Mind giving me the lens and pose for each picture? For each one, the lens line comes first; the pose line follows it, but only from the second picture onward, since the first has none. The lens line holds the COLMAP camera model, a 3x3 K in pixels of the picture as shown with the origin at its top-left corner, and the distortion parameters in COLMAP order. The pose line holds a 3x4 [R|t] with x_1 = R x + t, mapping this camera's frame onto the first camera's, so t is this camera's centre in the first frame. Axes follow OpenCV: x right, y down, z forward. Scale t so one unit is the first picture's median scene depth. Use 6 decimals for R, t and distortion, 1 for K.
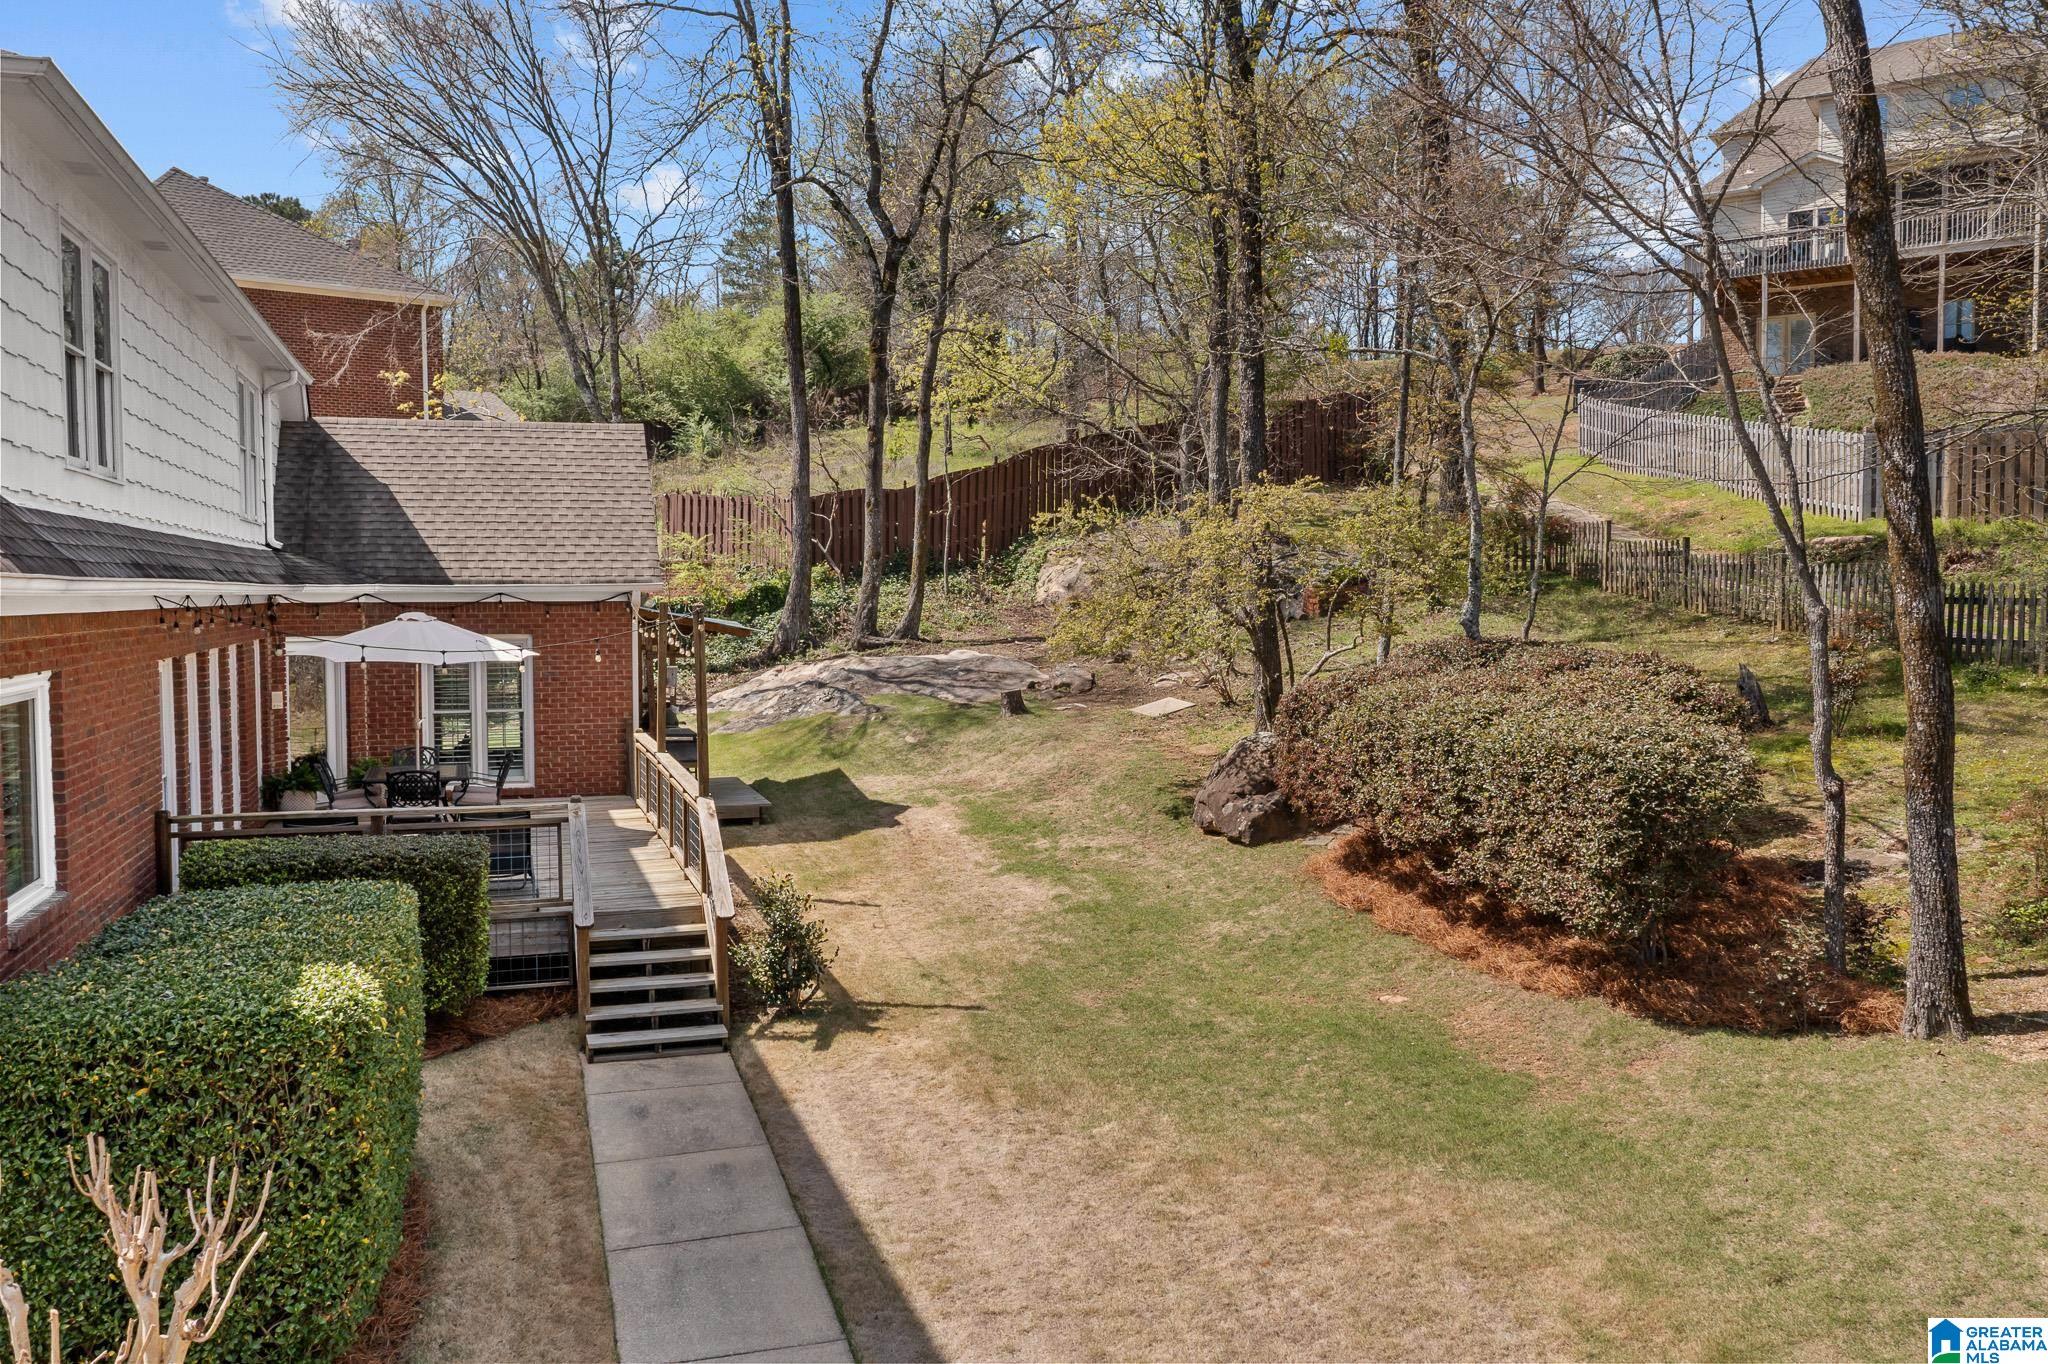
lens RADIAL K [[1633.8, 0, 1028.1], [0, 1633.8, 666.7], [0, 0, 1]] dist [-0.010176, 0.002784]
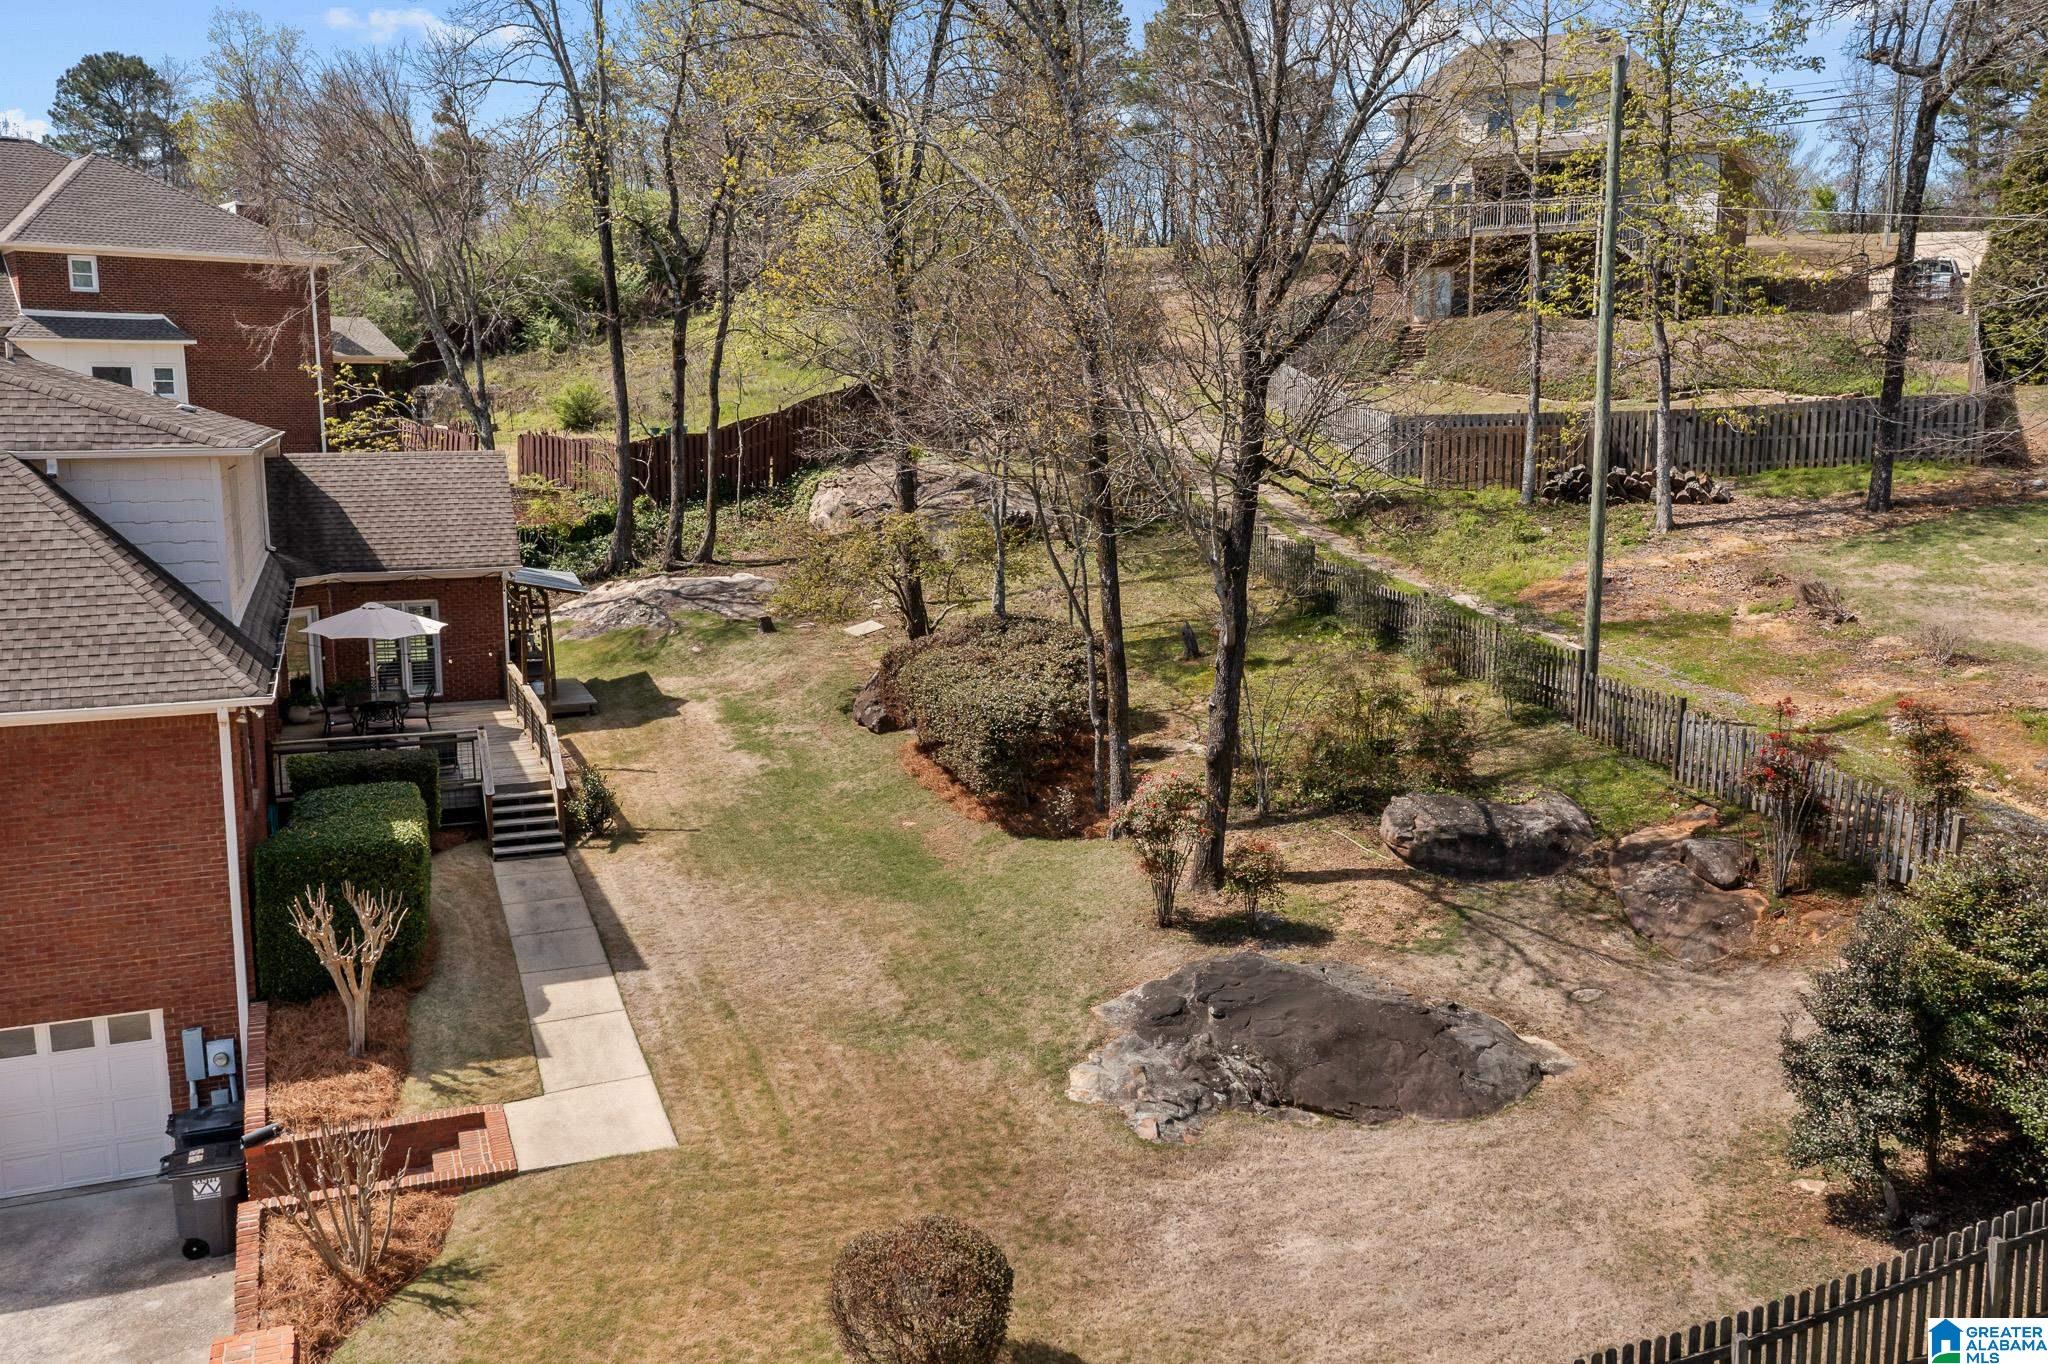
lens RADIAL K [[1633.8, 0, 1032.6], [0, 1633.8, 676.2], [0, 0, 1]] dist [-0.010176, 0.002784]
pose [[0.996563, -0.007340, 0.082514, 0.180812], [-0.002635, 0.992754, 0.120137, -0.180597], [-0.082798, -0.119941, 0.989322, -0.809168]]
